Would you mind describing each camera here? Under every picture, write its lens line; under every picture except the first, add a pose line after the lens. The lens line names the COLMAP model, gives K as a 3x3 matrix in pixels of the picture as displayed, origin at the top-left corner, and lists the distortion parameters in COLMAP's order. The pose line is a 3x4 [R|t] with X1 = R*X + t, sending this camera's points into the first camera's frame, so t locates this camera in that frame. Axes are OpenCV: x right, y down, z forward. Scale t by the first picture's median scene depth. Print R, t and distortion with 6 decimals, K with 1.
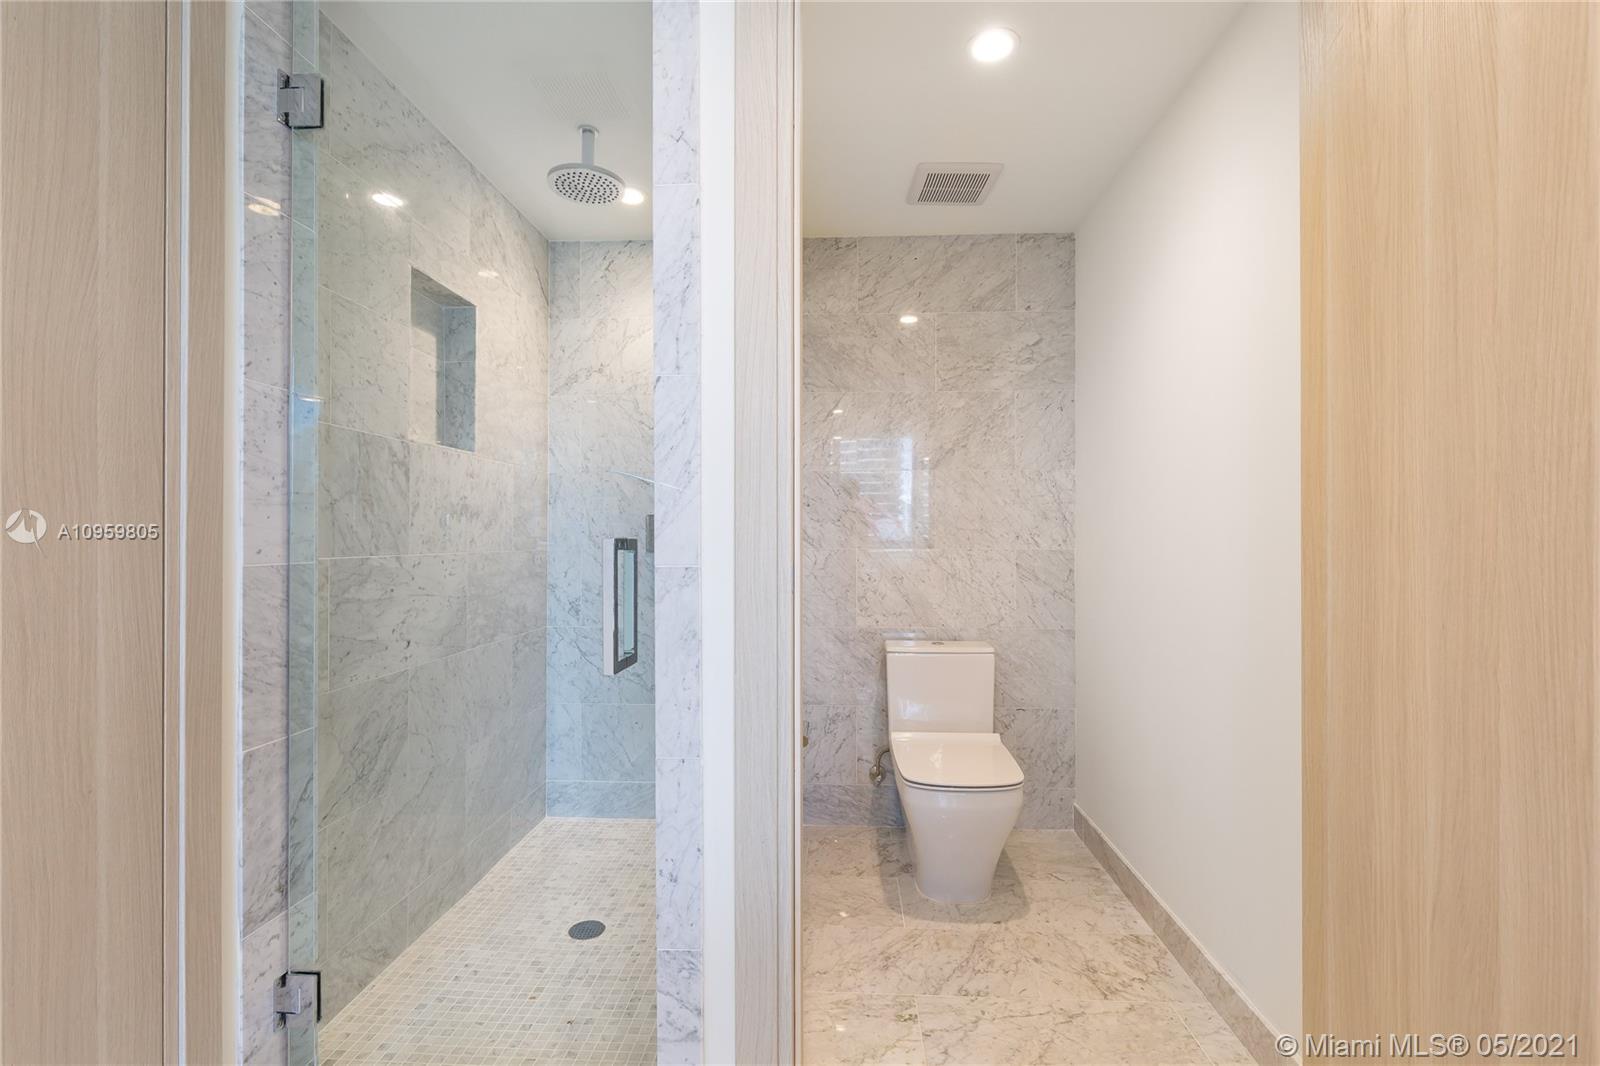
lens RADIAL K [[742.7, 0, 815.8], [0, 742.7, 533.3], [0, 0, 1]] dist [0.021529, -0.000346]
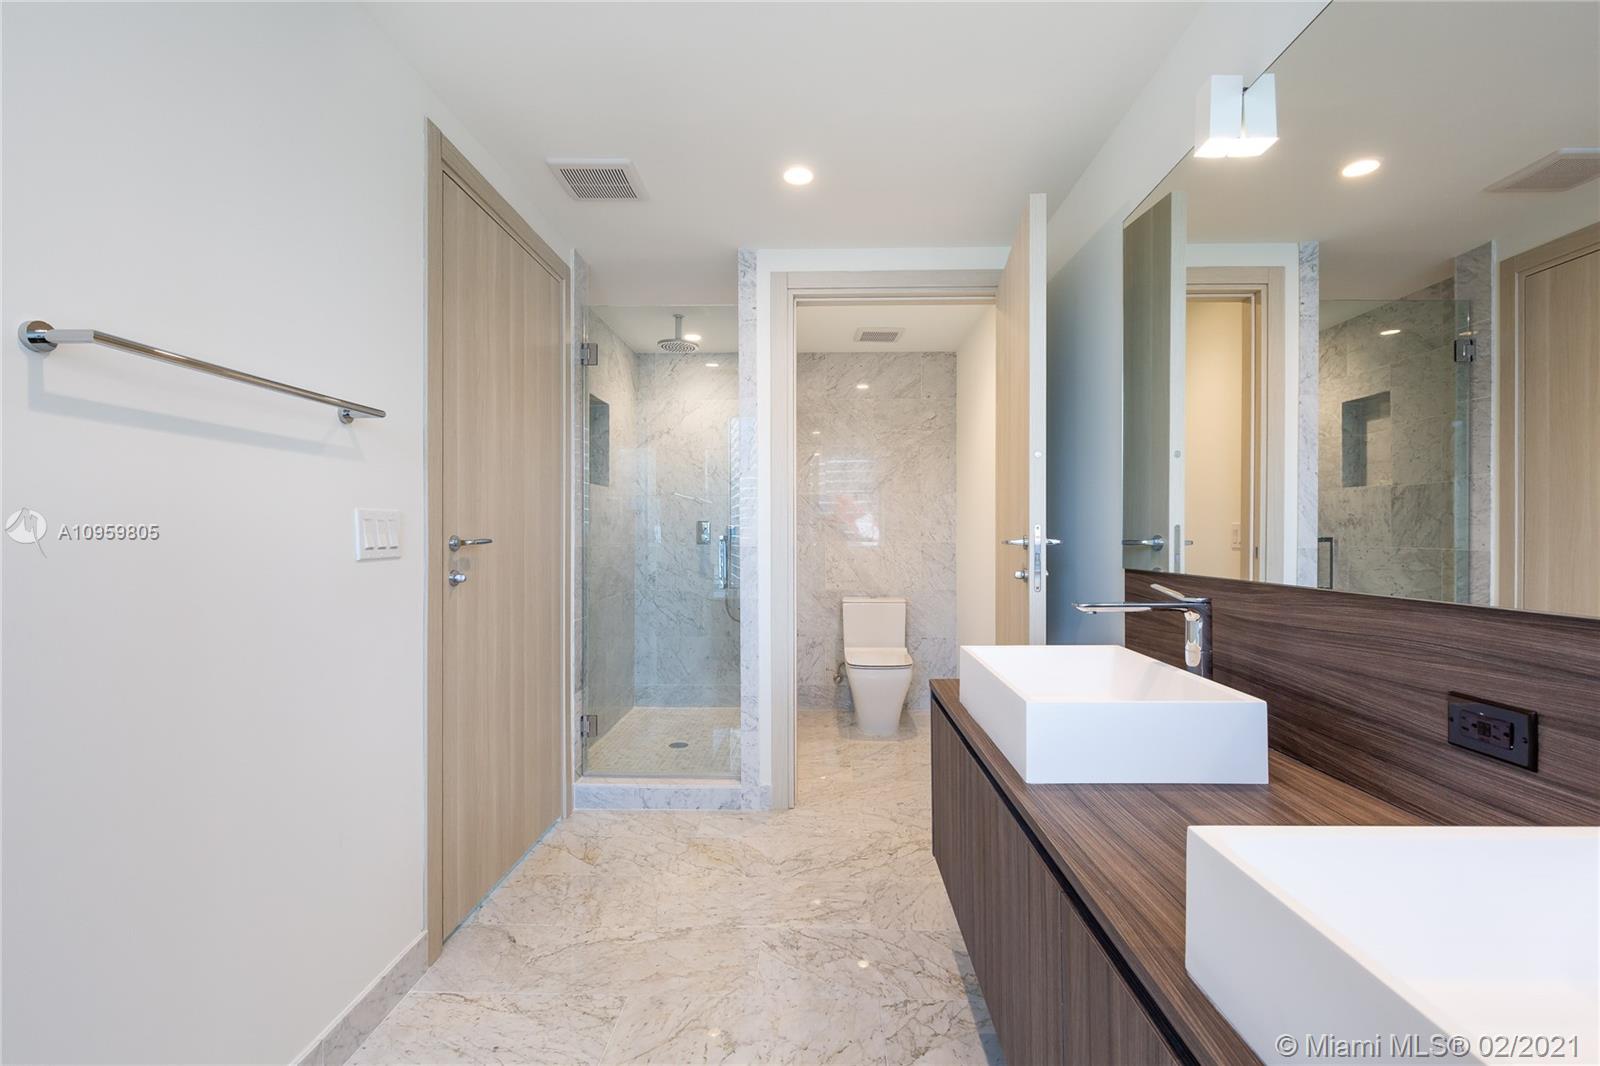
lens RADIAL K [[742.7, 0, 793.4], [0, 742.7, 534.0], [0, 0, 1]] dist [0.021529, -0.000346]
pose [[0.999987, -0.000440, -0.005000, -0.007808], [0.000465, 0.999988, 0.004942, -0.004880], [0.004998, -0.004944, 0.999975, -0.659314]]
